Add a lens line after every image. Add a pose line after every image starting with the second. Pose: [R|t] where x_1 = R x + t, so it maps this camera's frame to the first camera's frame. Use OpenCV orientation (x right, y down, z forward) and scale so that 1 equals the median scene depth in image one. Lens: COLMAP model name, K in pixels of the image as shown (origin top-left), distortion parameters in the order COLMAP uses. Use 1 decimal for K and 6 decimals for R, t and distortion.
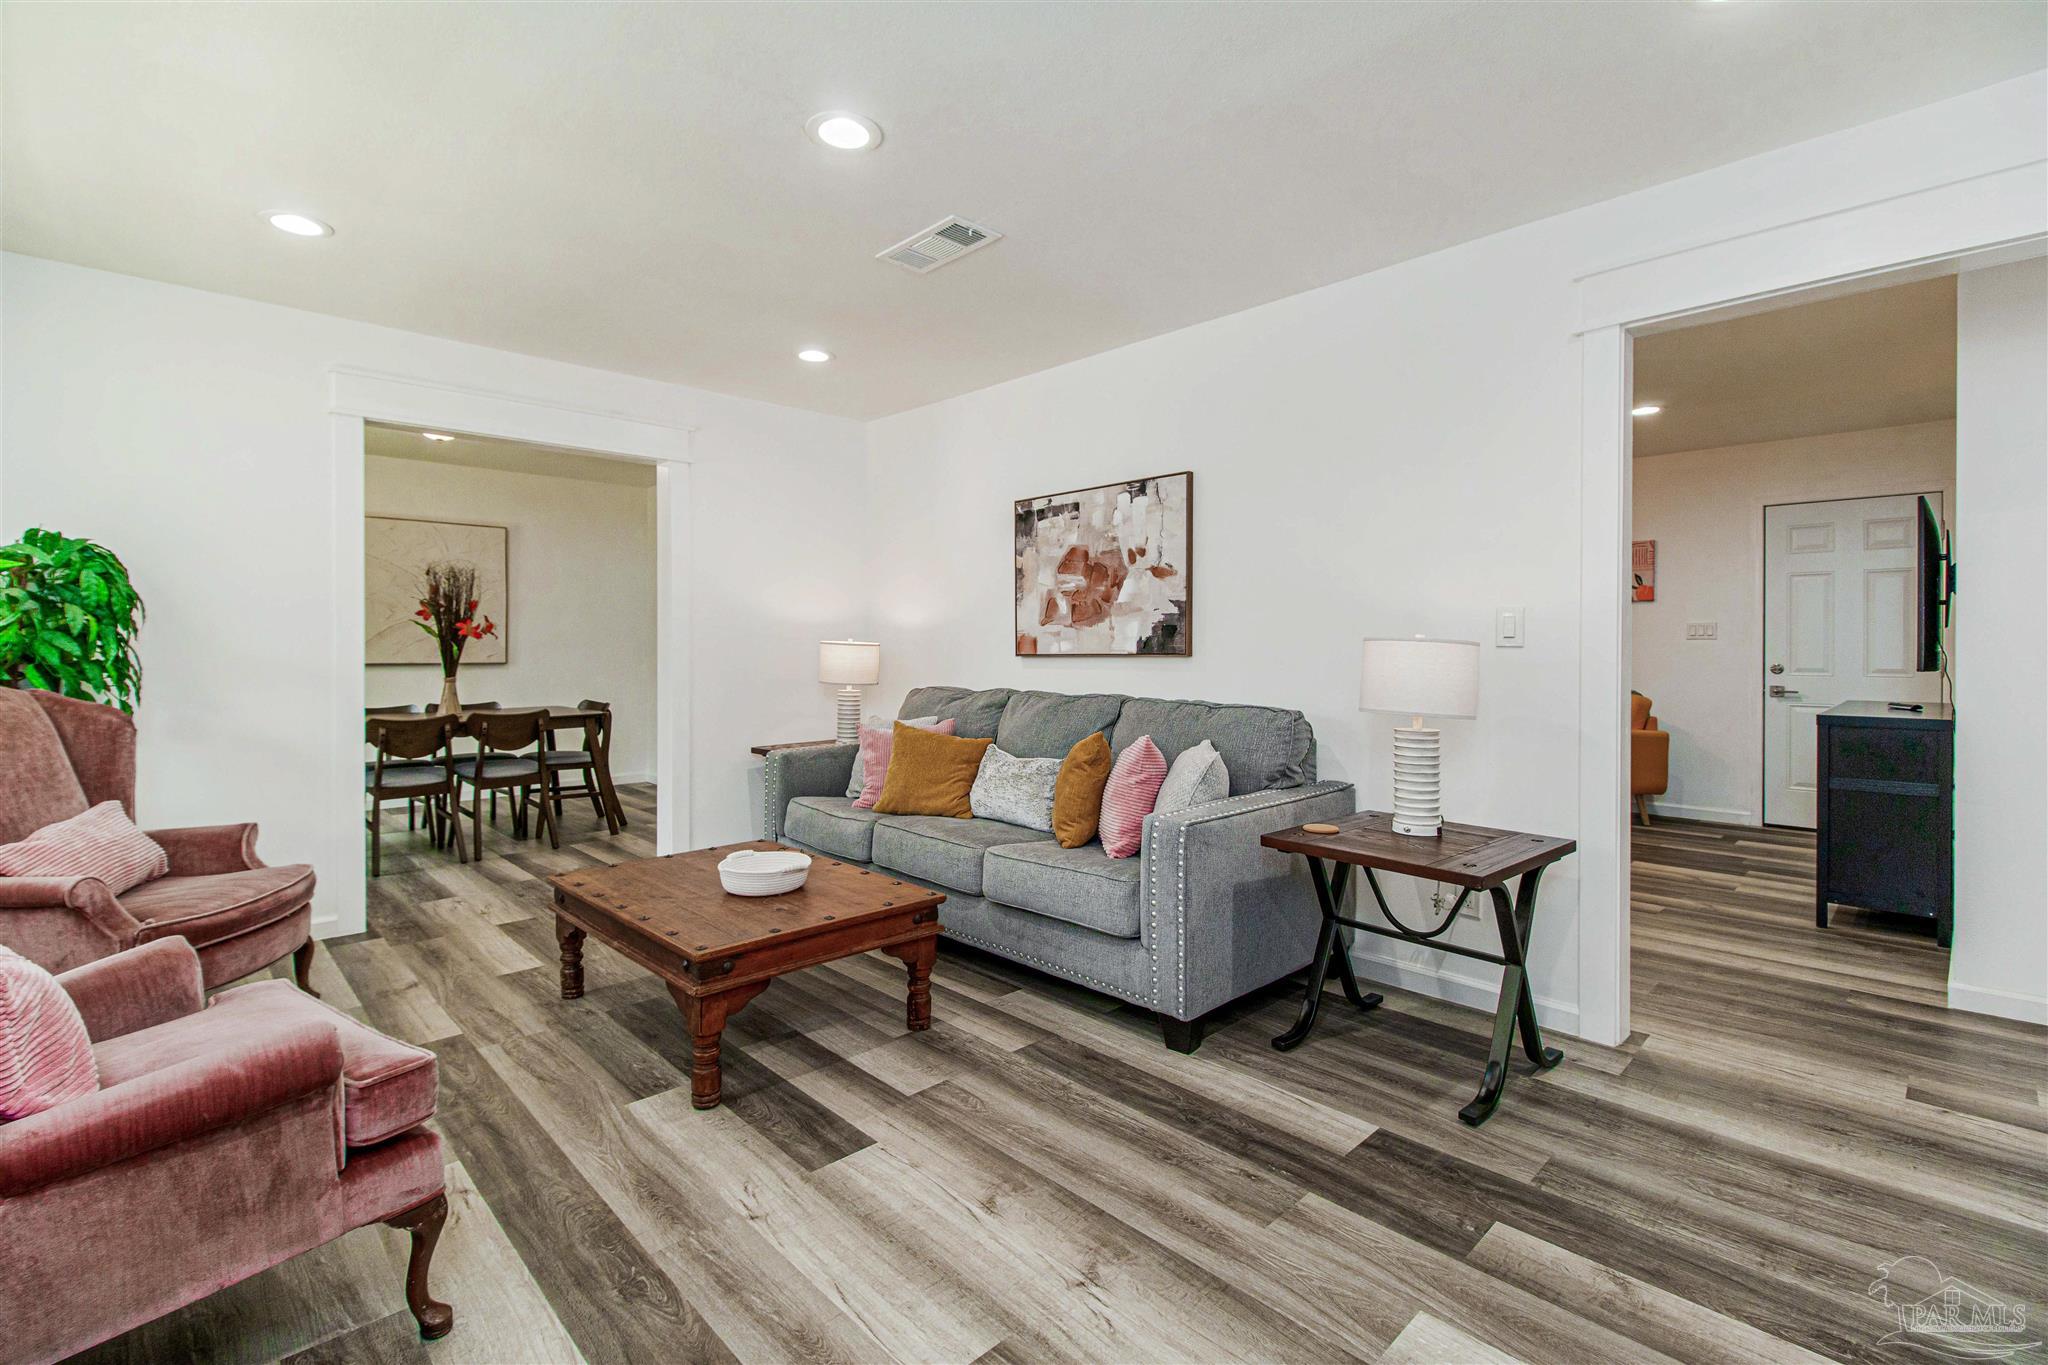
lens RADIAL K [[916.7, 0, 1020.1], [0, 916.7, 656.0], [0, 0, 1]] dist [0.002444, 0.000003]
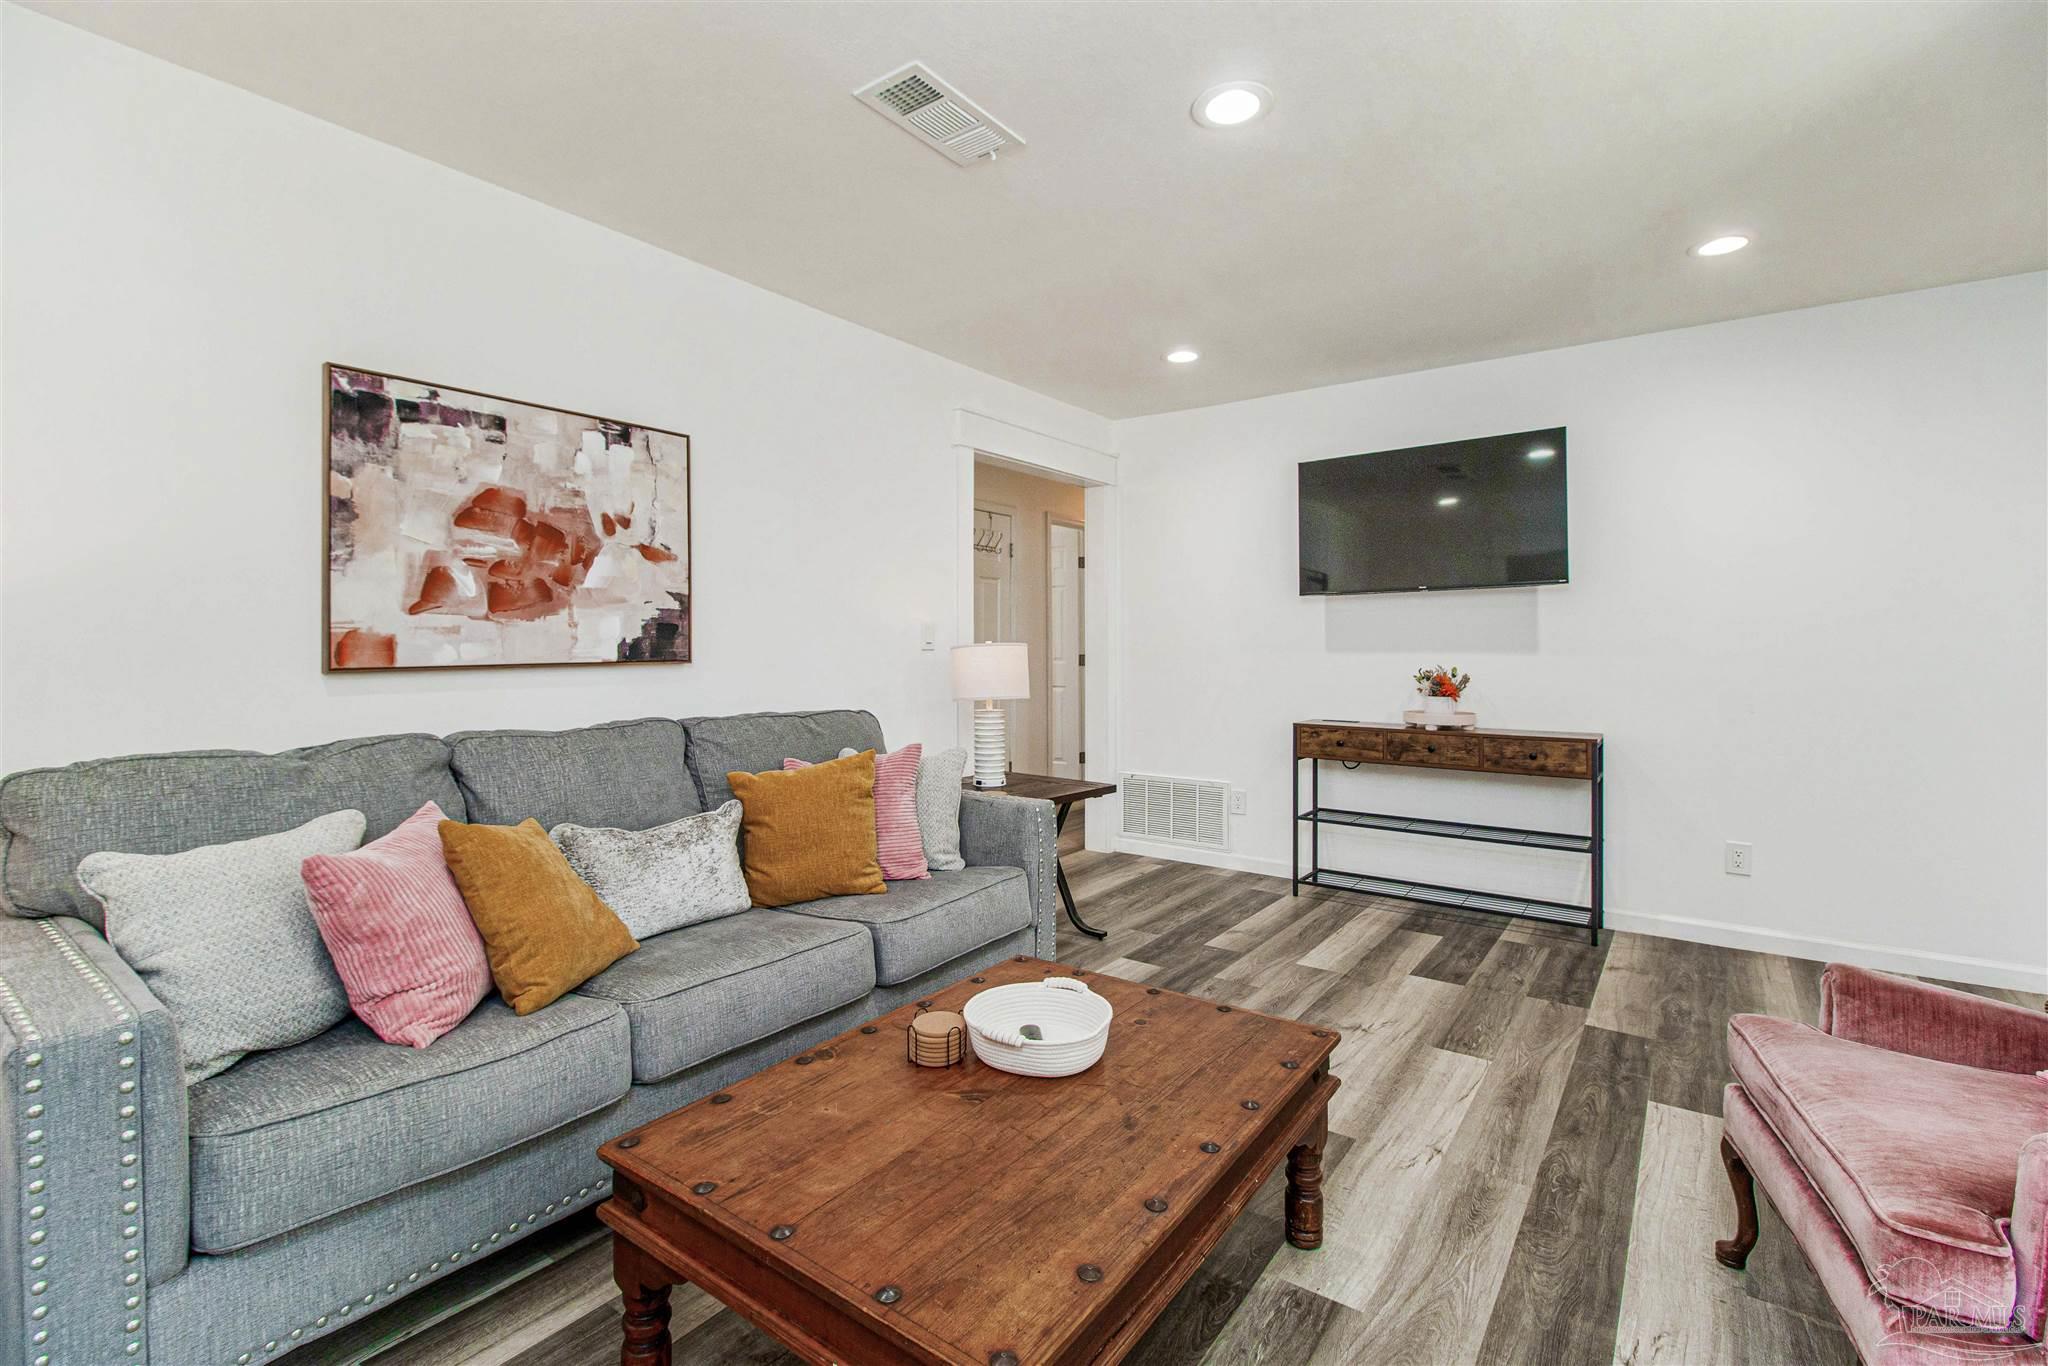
lens RADIAL K [[931.1, 0, 989.0], [0, 931.1, 660.1], [0, 0, 1]] dist [0.000846, -0.001610]
pose [[-0.148510, -0.017268, 0.988760, -0.644348], [0.007953, 0.999794, 0.018656, -0.014842], [-0.988879, 0.010635, -0.148343, 0.821499]]
